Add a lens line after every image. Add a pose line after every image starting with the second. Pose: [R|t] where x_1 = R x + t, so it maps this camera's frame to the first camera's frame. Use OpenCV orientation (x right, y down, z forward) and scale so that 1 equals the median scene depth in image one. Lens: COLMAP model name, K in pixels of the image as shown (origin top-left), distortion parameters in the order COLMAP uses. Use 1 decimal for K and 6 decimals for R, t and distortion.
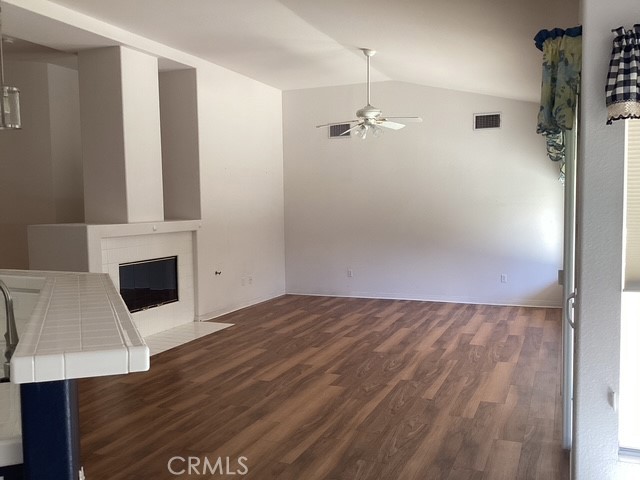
lens RADIAL K [[573.9, 0, 320.9], [0, 573.9, 237.6], [0, 0, 1]] dist [0.078191, -0.145528]
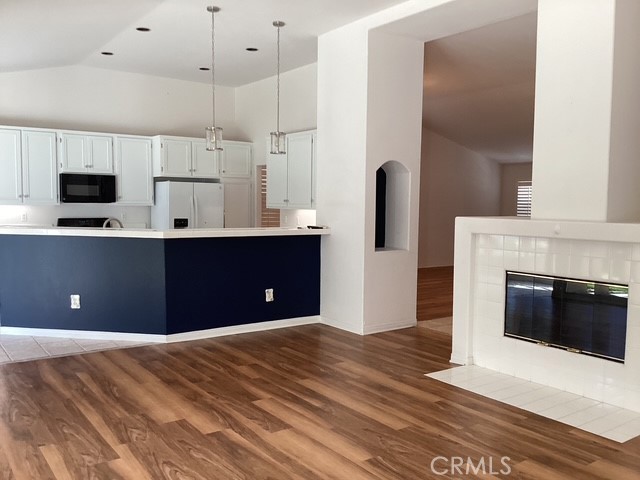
lens RADIAL K [[573.9, 0, 320.9], [0, 573.9, 237.6], [0, 0, 1]] dist [0.078191, -0.145528]
pose [[-0.513448, 0.066056, -0.855575, 0.590518], [-0.053967, 0.992574, 0.109020, -0.091746], [0.856422, 0.102148, -0.506070, 1.555756]]
